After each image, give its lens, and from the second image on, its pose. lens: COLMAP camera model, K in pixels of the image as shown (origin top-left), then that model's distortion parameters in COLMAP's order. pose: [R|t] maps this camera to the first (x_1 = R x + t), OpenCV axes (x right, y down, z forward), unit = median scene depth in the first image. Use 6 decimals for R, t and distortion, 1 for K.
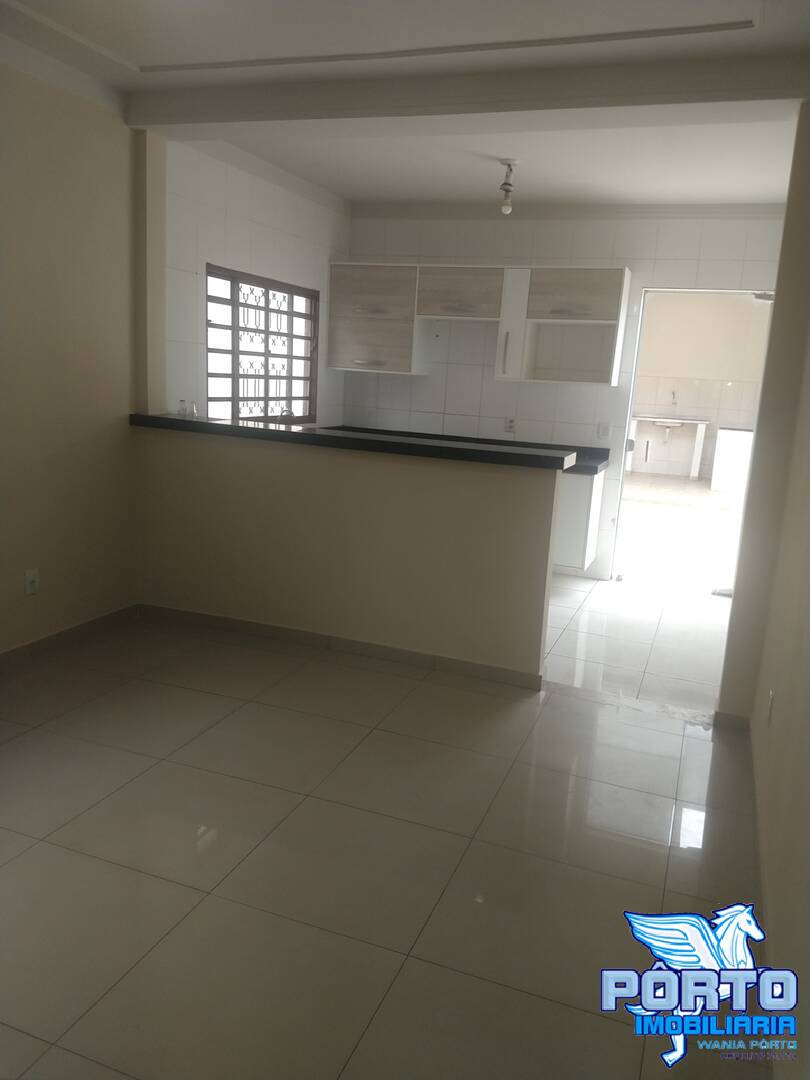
lens RADIAL K [[834.3, 0, 405.0], [0, 834.3, 540.0], [0, 0, 1]] dist [0.200963, -0.317995]
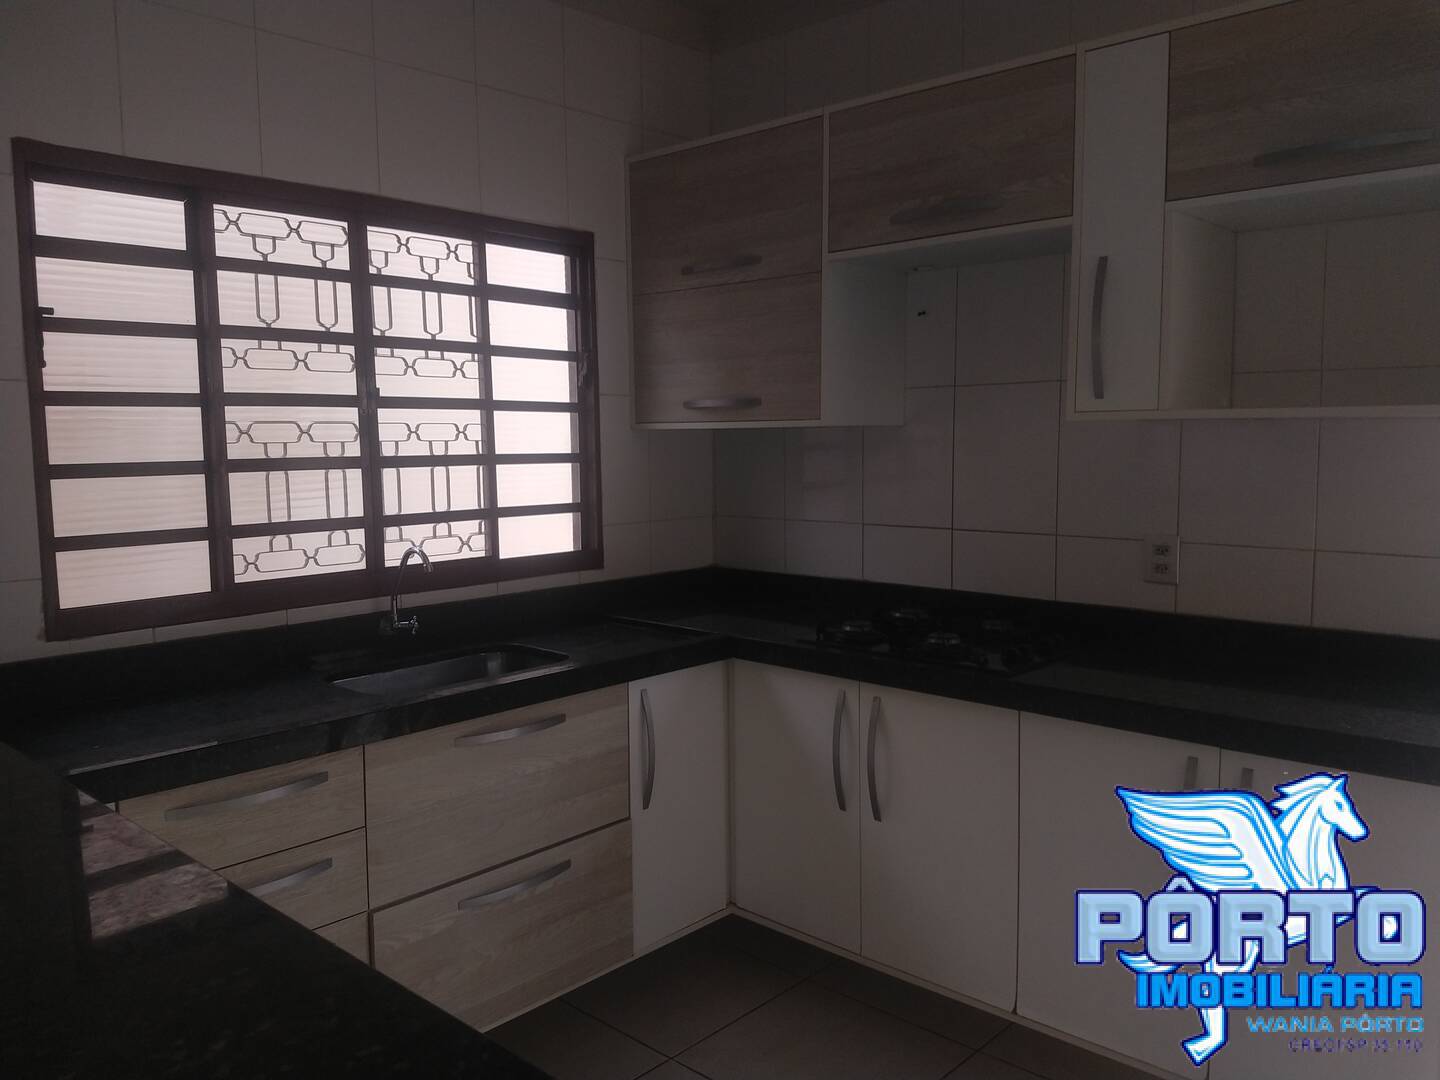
lens RADIAL K [[1112.3, 0, 720.0], [0, 1112.3, 540.0], [0, 0, 1]] dist [0.200963, -0.317995]
pose [[0.917524, -0.034345, -0.396195, 0.153685], [-0.011193, 0.993639, -0.112056, -0.103491], [0.397523, 0.107249, 0.911303, 0.598216]]
